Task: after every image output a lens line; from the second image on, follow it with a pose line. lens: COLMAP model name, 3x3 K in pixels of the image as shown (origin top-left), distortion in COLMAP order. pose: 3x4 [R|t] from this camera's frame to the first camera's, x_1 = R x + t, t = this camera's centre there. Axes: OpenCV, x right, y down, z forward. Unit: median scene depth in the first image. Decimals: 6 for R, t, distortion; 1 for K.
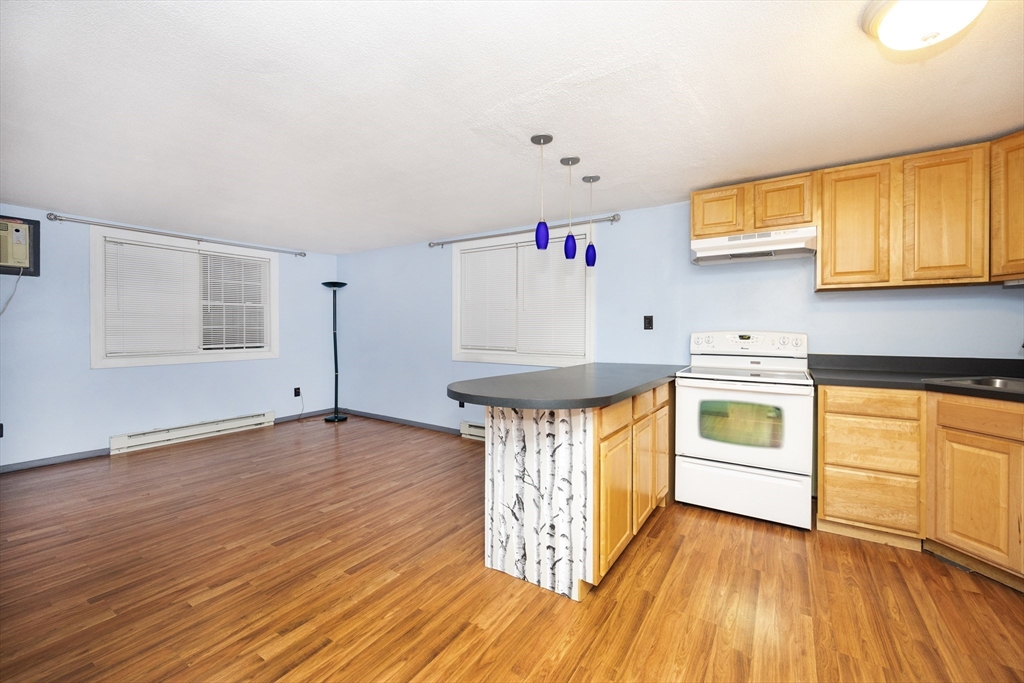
lens RADIAL K [[406.8, 0, 509.4], [0, 406.8, 331.9], [0, 0, 1]] dist [0.002791, 0.000086]
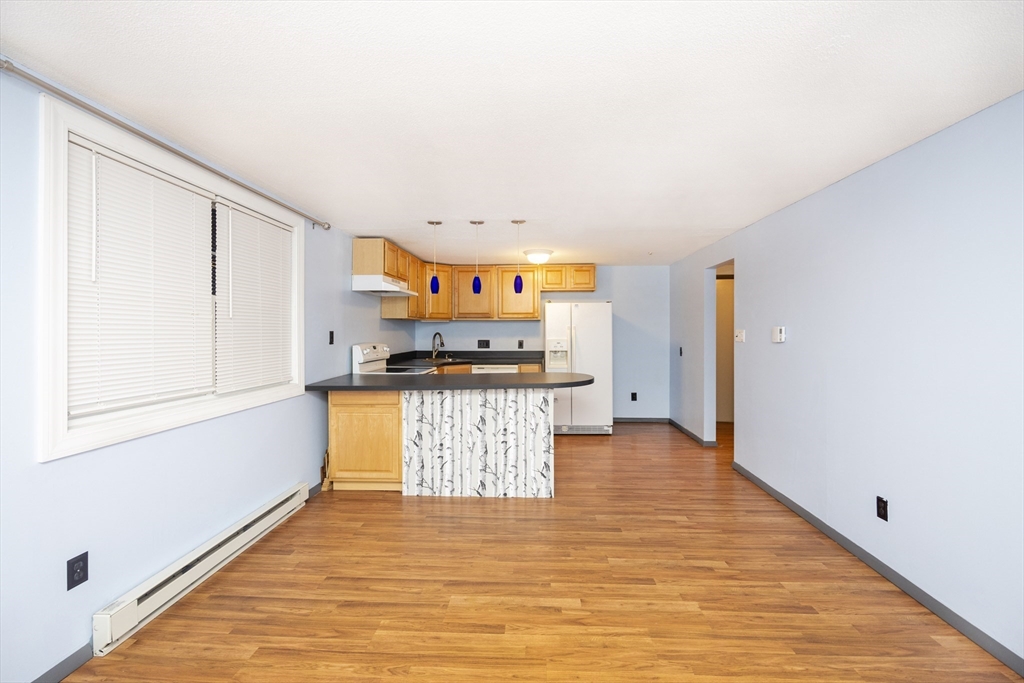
lens RADIAL K [[406.8, 0, 521.3], [0, 406.8, 337.5], [0, 0, 1]] dist [0.002791, 0.000086]
pose [[-0.495074, -0.011787, 0.868771, -1.037714], [0.006867, 0.999824, 0.017478, -0.049586], [-0.868824, 0.014618, -0.494906, 1.446108]]
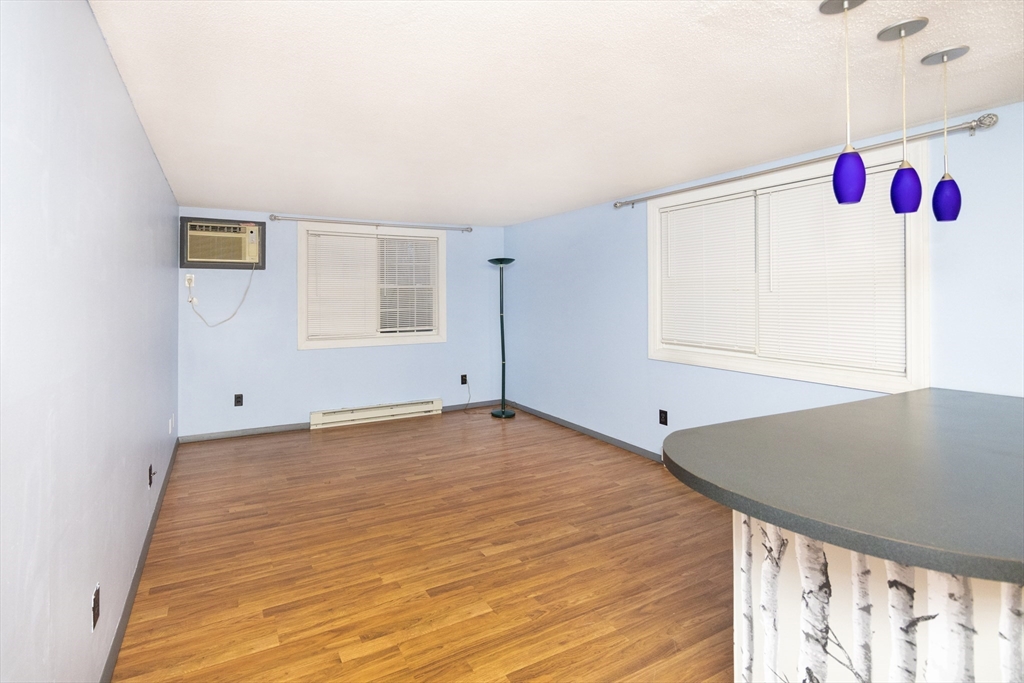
lens RADIAL K [[456.3, 0, 447.0], [0, 456.3, 285.7], [0, 0, 1]] dist [-0.001808, 0.000354]
pose [[0.861383, -0.014129, -0.507759, -0.057857], [-0.002126, 0.999504, -0.031418, -0.059074], [0.507951, 0.028143, 0.860926, 0.173570]]
